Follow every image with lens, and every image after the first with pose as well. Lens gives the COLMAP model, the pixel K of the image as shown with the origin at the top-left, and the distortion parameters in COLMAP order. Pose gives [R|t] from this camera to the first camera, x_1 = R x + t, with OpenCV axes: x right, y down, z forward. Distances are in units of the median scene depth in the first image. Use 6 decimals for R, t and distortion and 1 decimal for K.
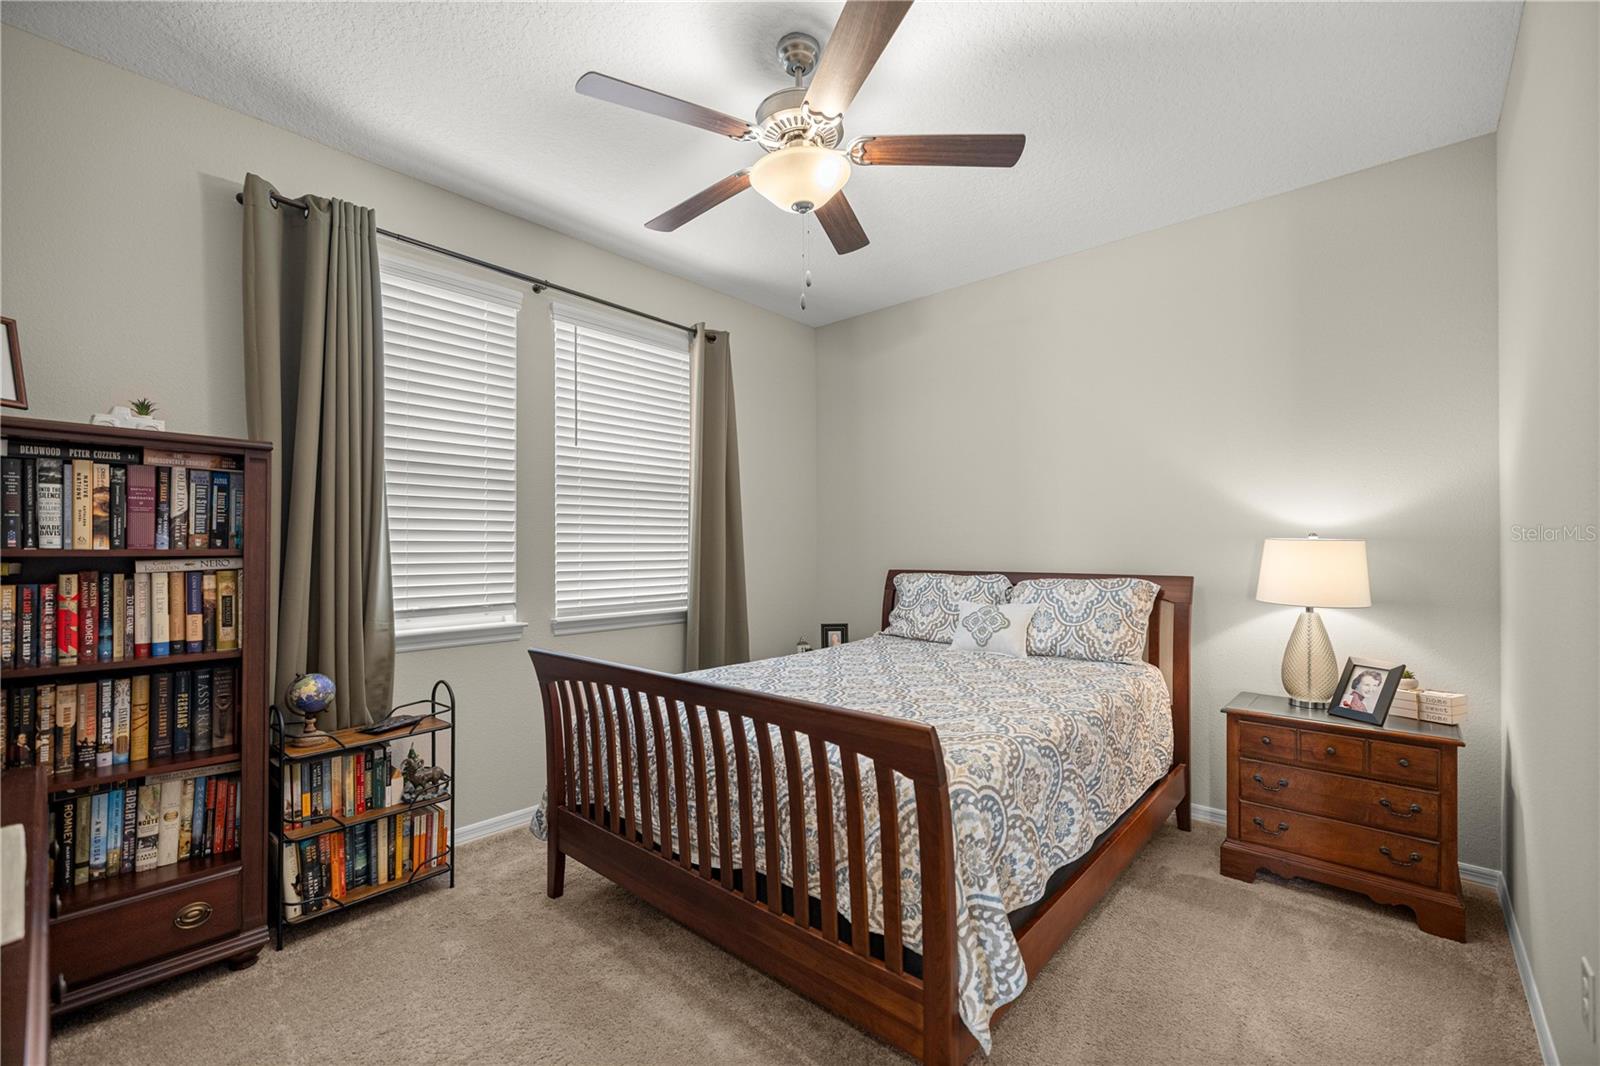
lens RADIAL K [[677.4, 0, 793.2], [0, 677.4, 537.7], [0, 0, 1]] dist [0.001716, -0.000171]
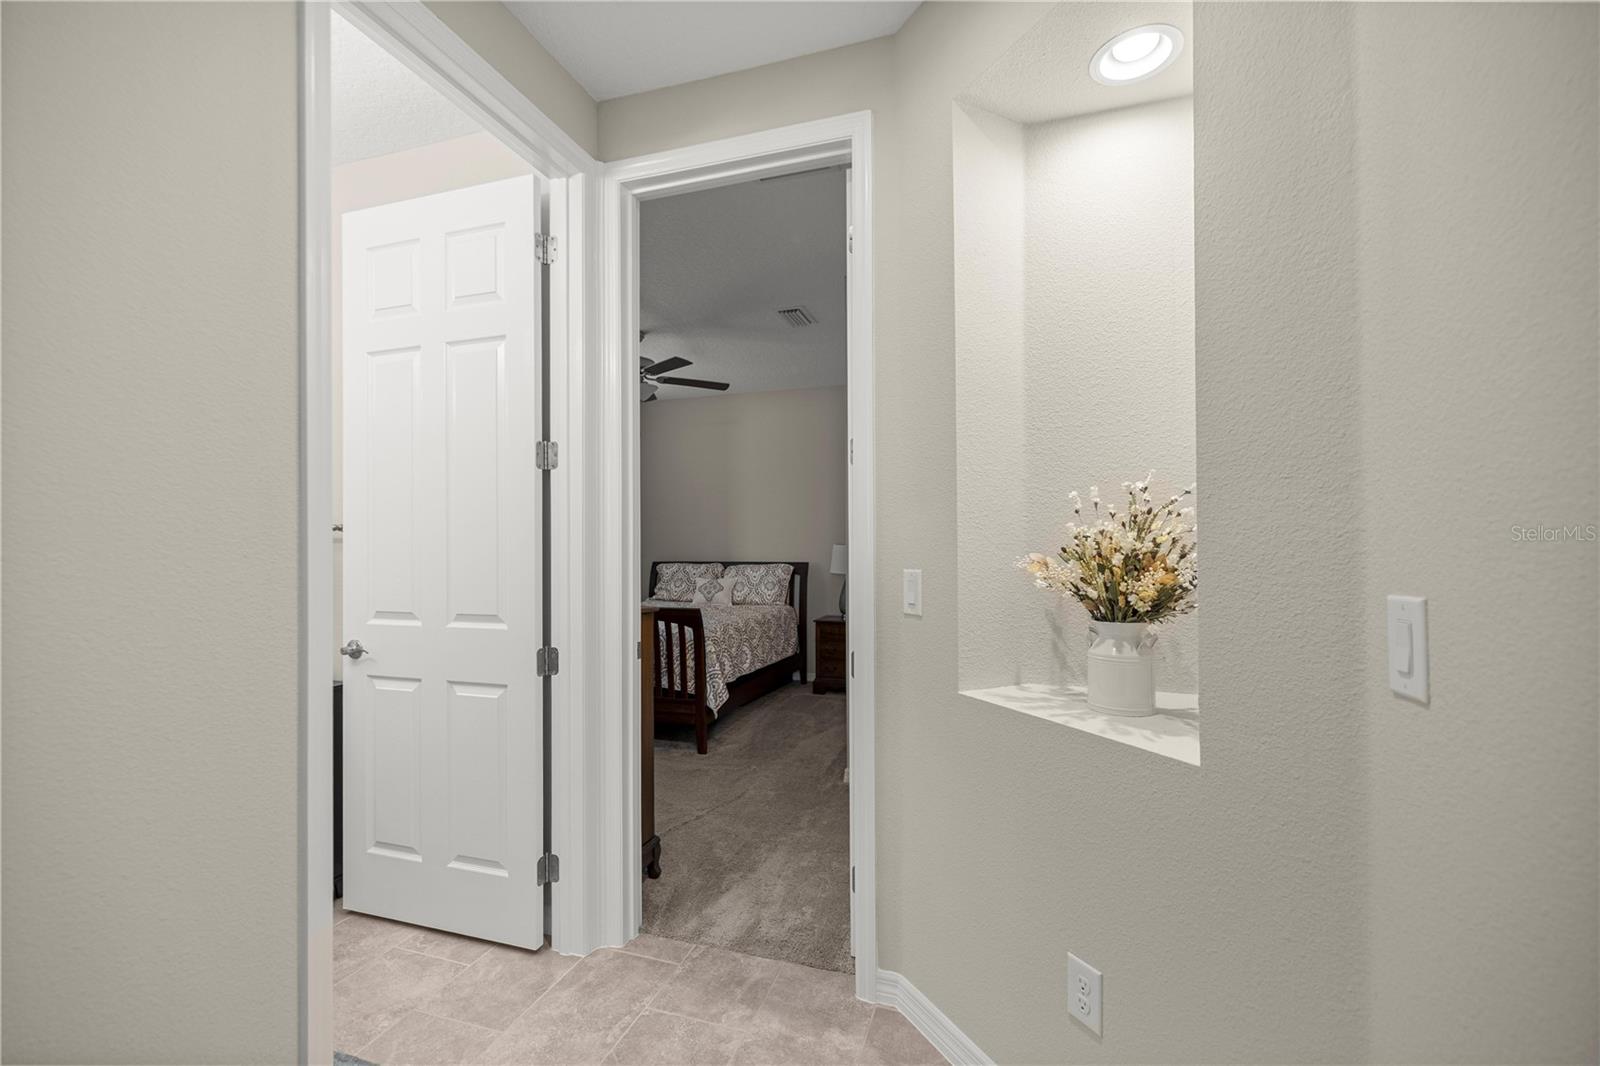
lens RADIAL K [[677.4, 0, 795.1], [0, 677.4, 543.6], [0, 0, 1]] dist [0.001716, -0.000171]
pose [[0.914235, -0.005010, 0.405153, -0.269644], [-0.002115, 0.999851, 0.017138, -0.032634], [-0.405178, -0.016525, 0.914088, -0.830882]]
